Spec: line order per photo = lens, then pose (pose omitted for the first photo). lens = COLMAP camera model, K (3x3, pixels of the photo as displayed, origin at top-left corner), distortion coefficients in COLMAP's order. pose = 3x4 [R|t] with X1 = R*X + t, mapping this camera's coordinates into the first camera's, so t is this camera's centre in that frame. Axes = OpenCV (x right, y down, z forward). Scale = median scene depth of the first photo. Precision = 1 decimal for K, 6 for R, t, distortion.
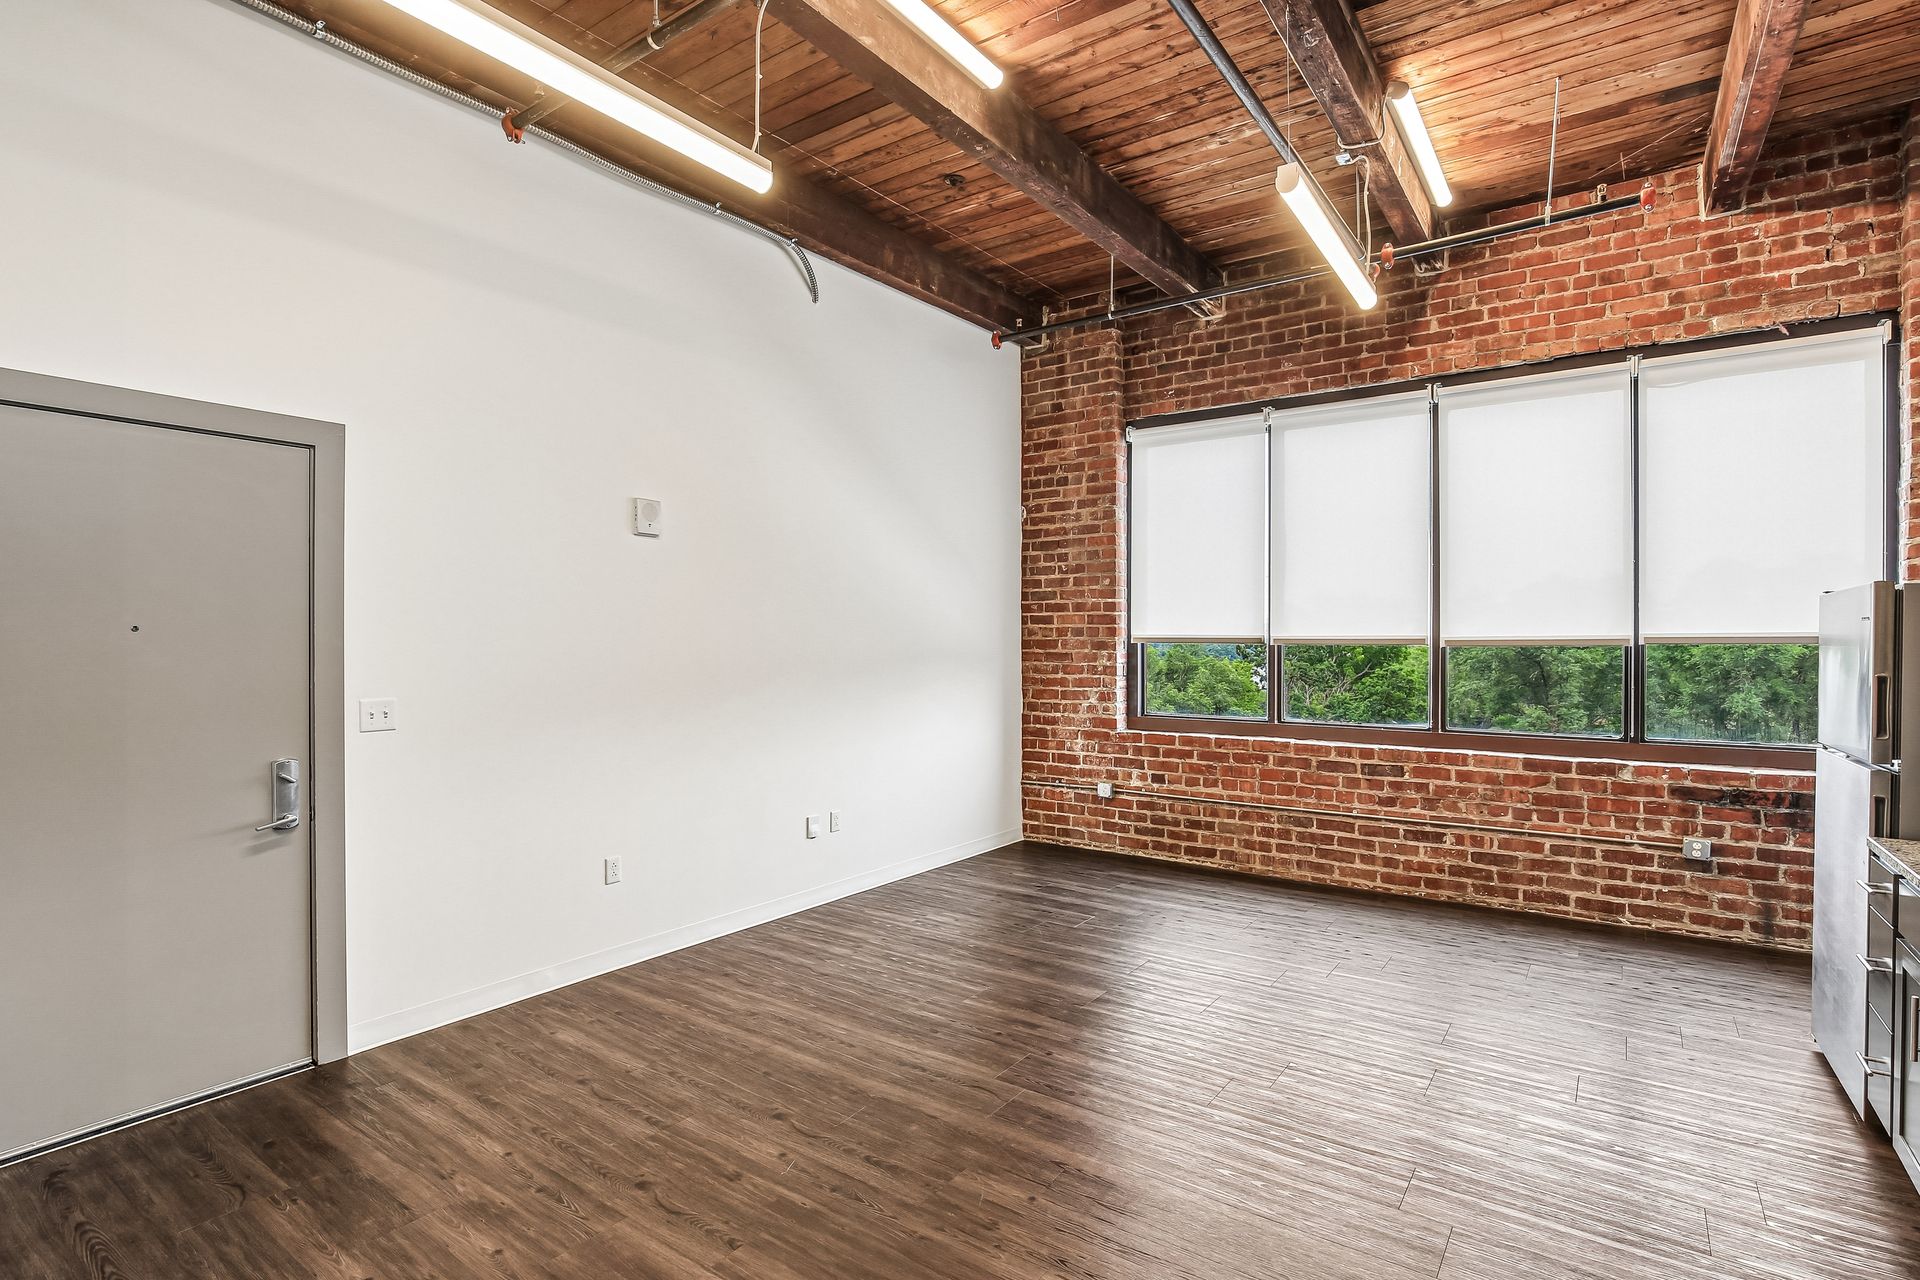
lens RADIAL K [[937.0, 0, 972.2], [0, 937.0, 640.6], [0, 0, 1]] dist [-0.012902, 0.003179]
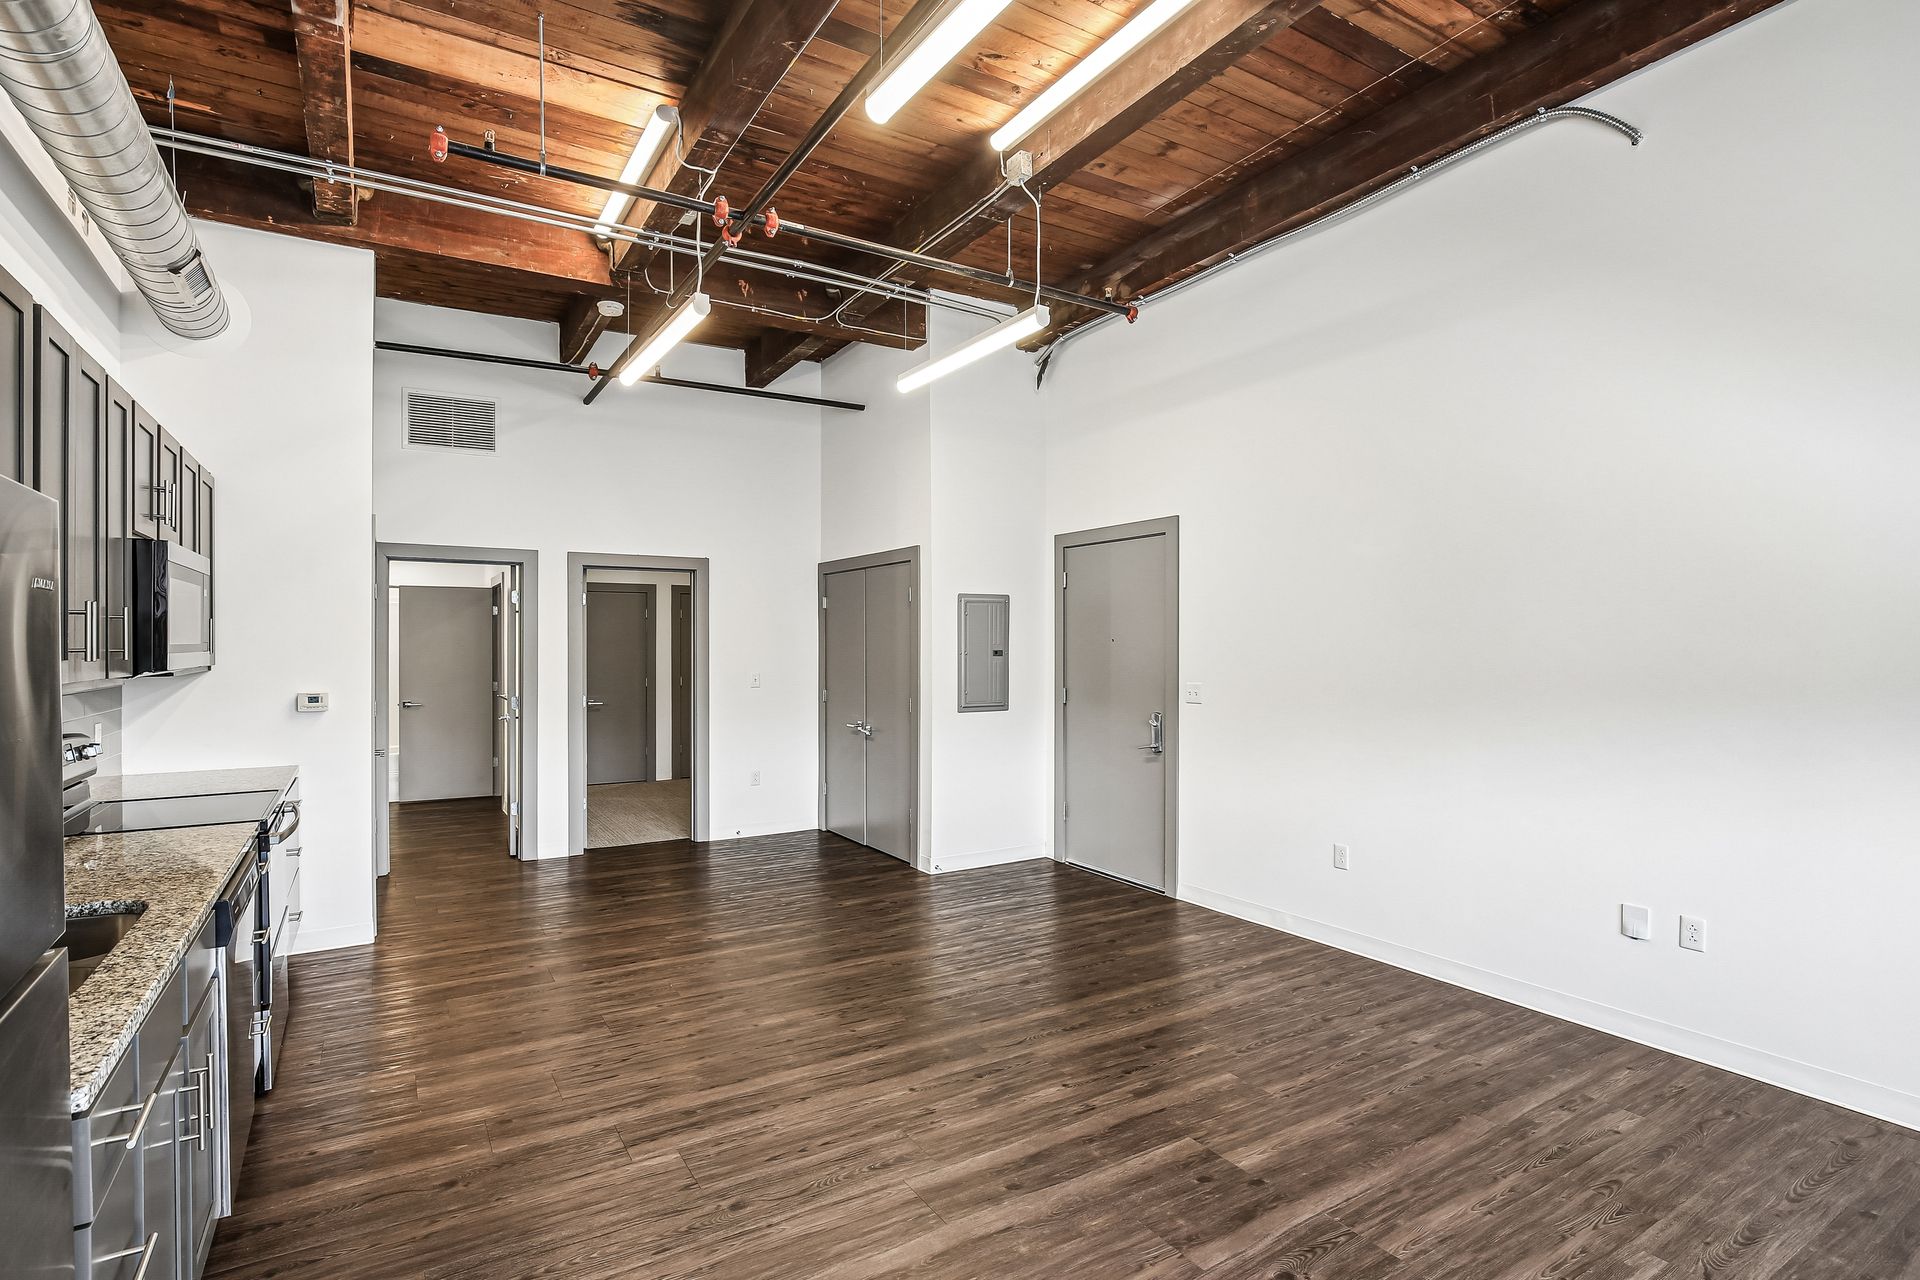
lens RADIAL K [[937.0, 0, 955.4], [0, 937.0, 645.9], [0, 0, 1]] dist [-0.012902, 0.003179]
pose [[-0.386672, 0.003771, -0.922210, 0.751950], [0.003147, 0.999991, 0.002770, -0.004912], [0.922212, -0.001831, -0.386681, 0.953659]]
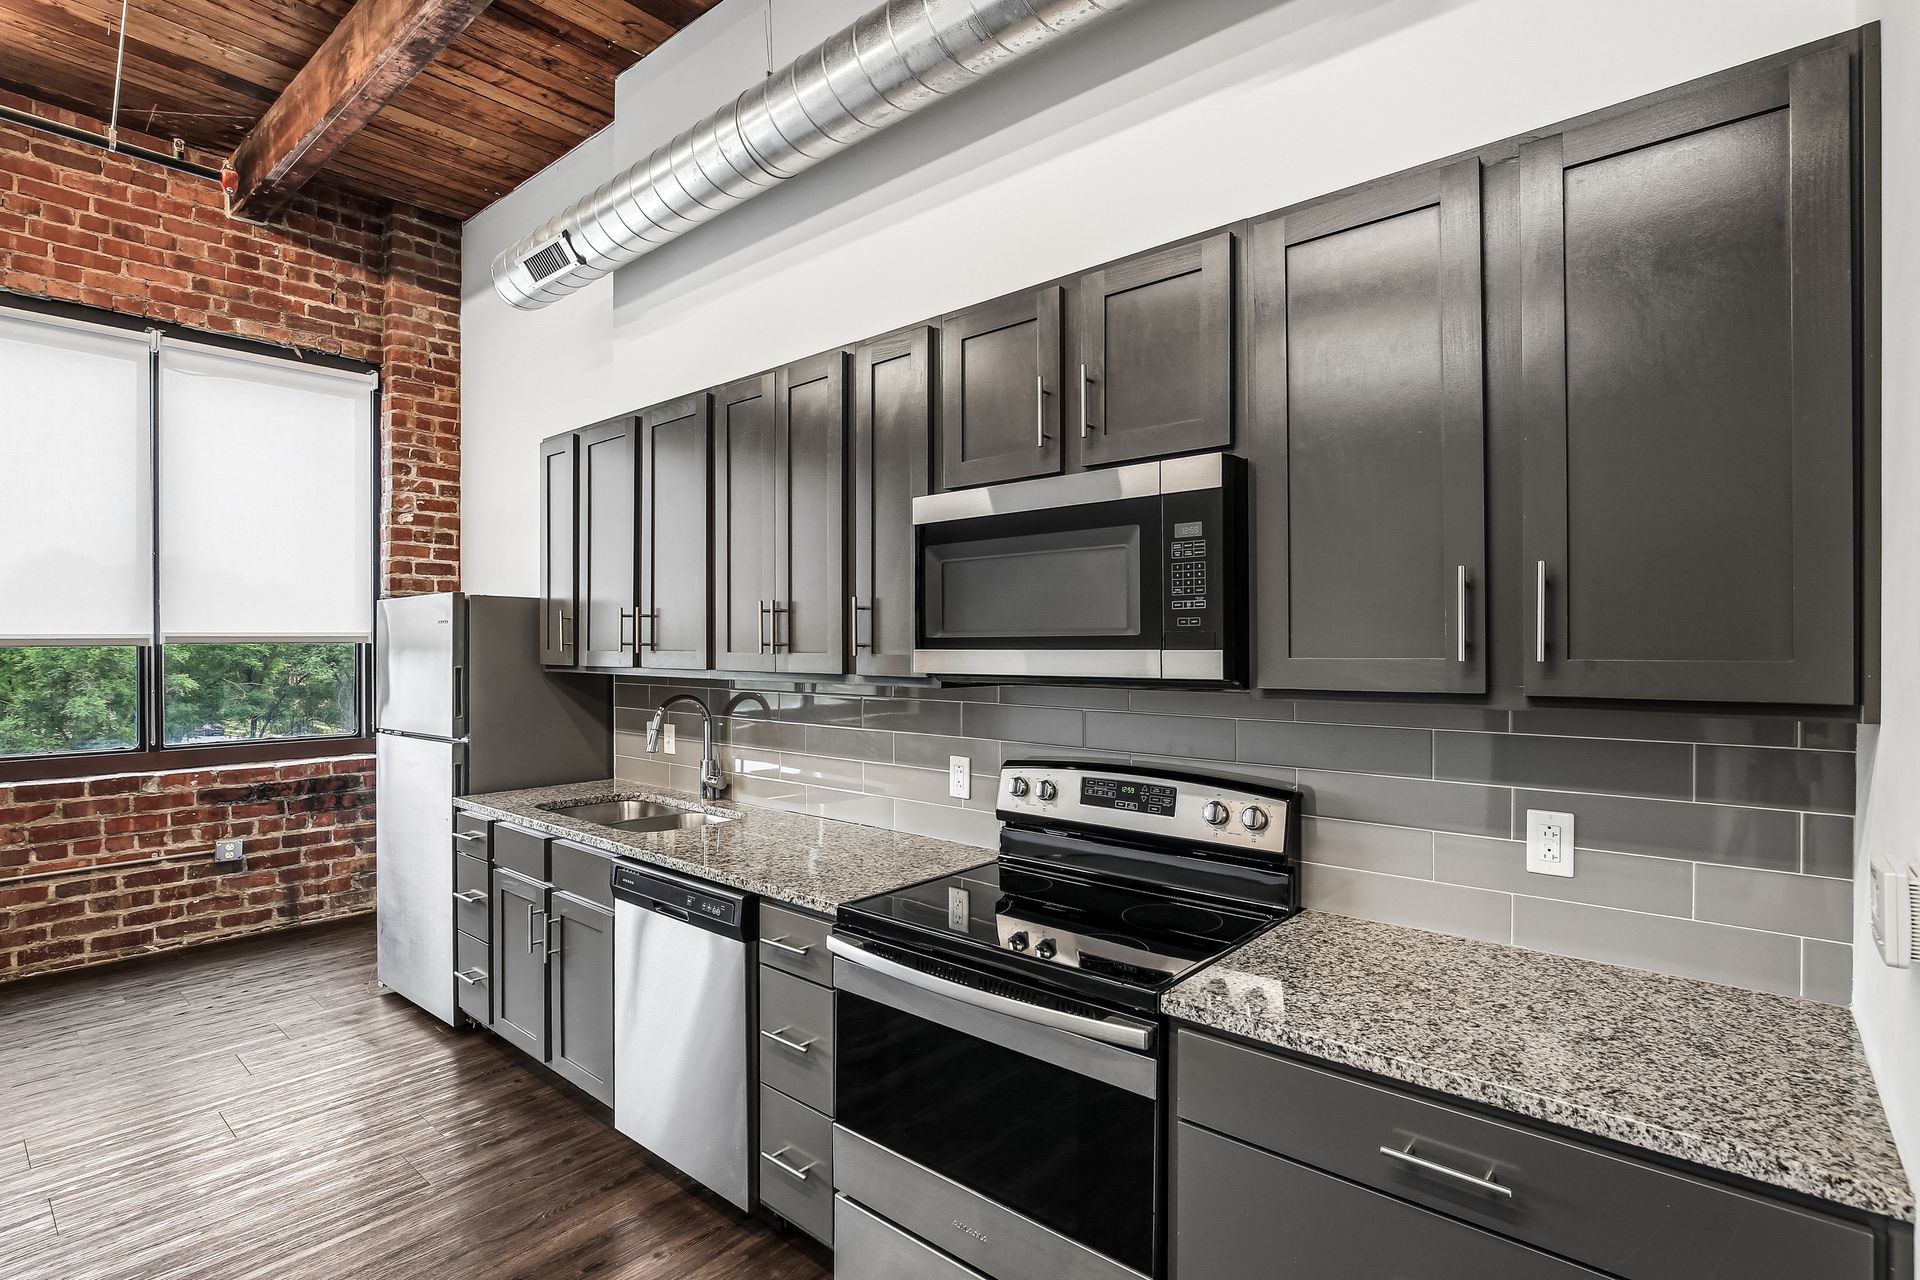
lens RADIAL K [[937.0, 0, 975.3], [0, 937.0, 640.8], [0, 0, 1]] dist [-0.012902, 0.003179]
pose [[0.083278, -0.000053, 0.996526, -0.139986], [-0.000400, 1.000000, 0.000087, 0.000459], [-0.996526, -0.000406, 0.083278, 0.124532]]
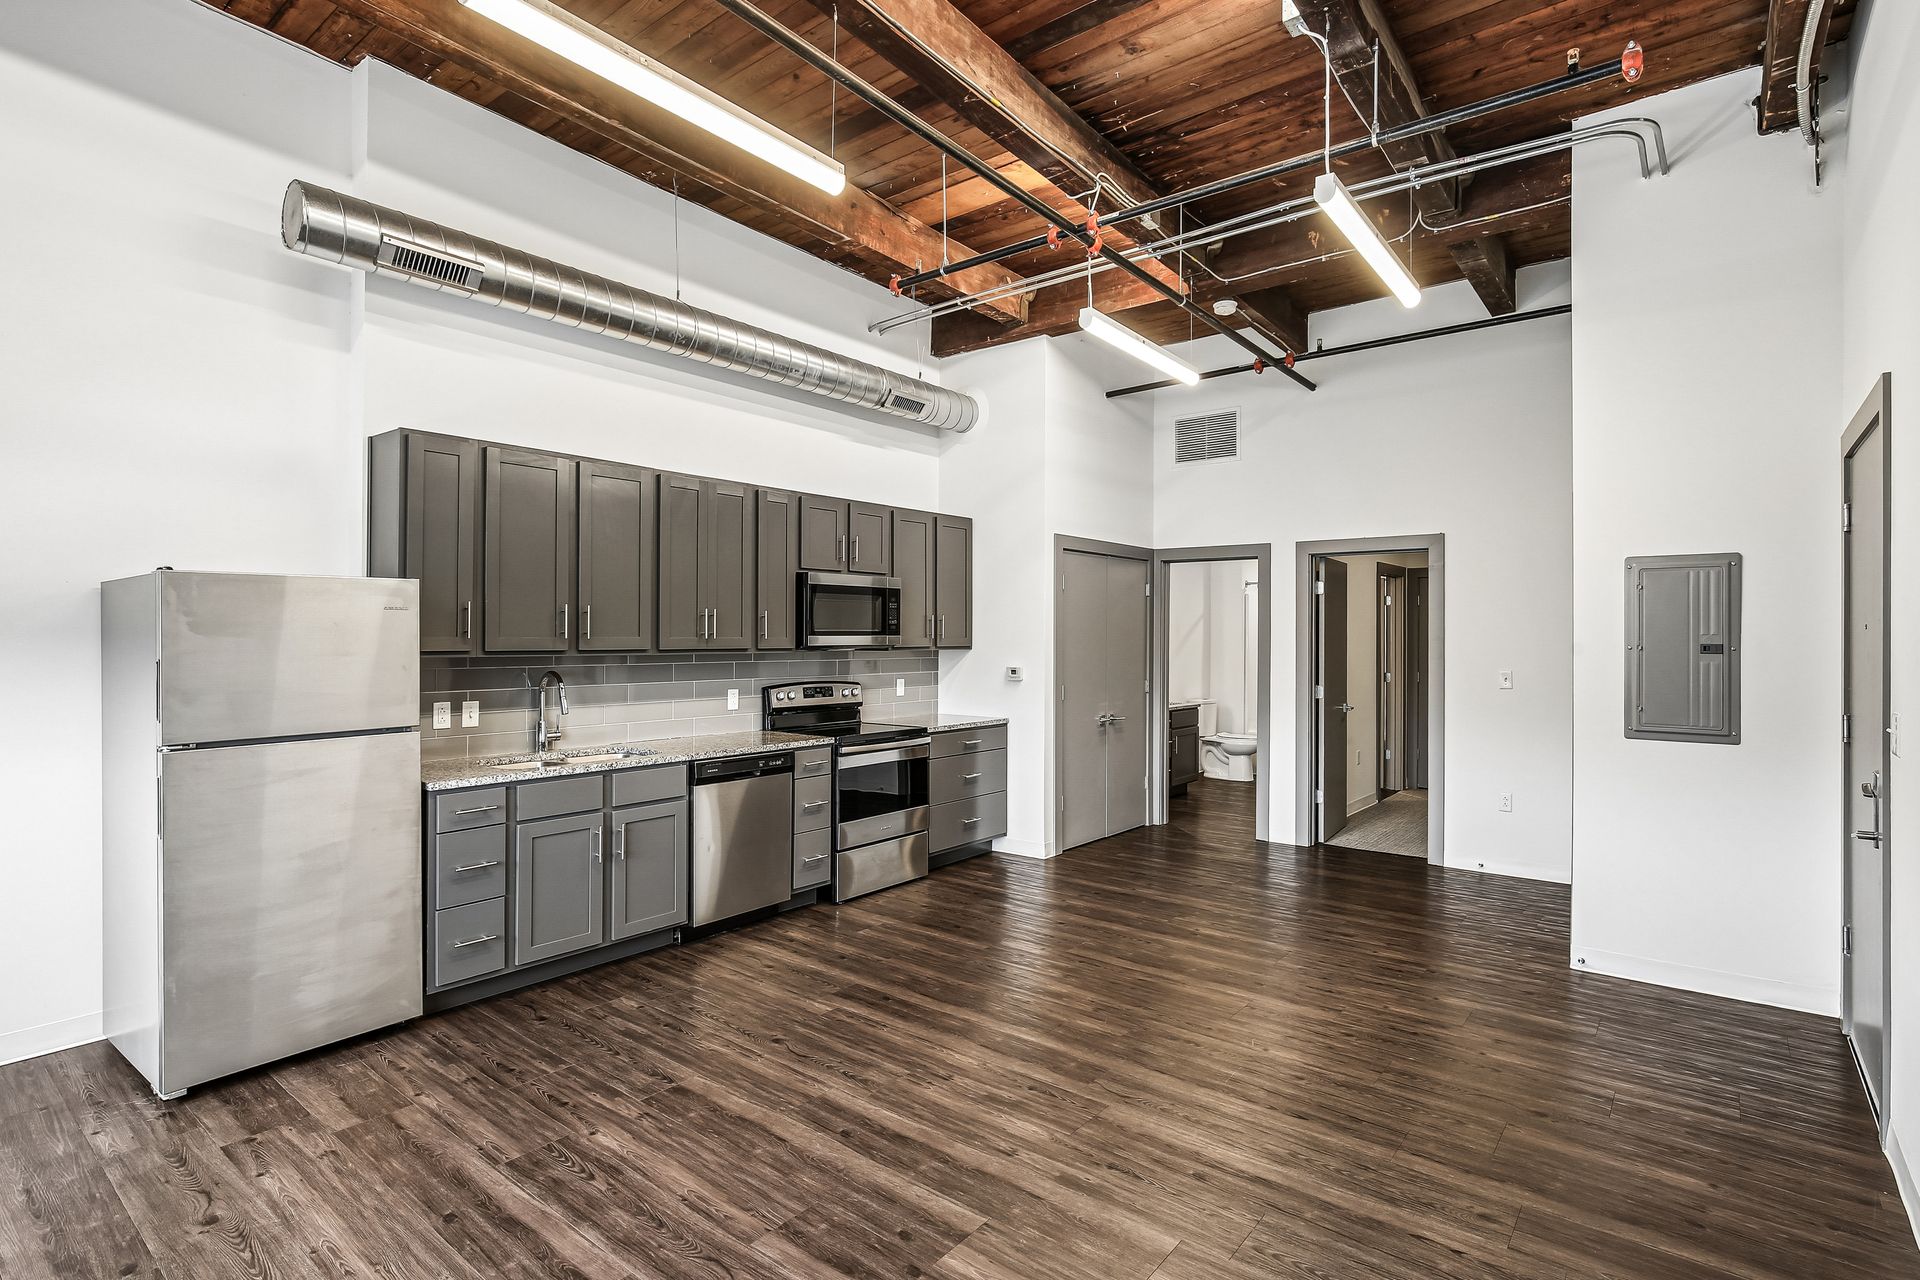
lens RADIAL K [[990.5, 0, 934.0], [0, 990.5, 627.9], [0, 0, 1]] dist [-0.011049, 0.005151]
pose [[-0.996435, -0.003618, 0.084290, 0.064229], [-0.004390, 0.999950, -0.008978, 0.001963], [-0.084253, -0.009316, -0.996401, 1.434553]]
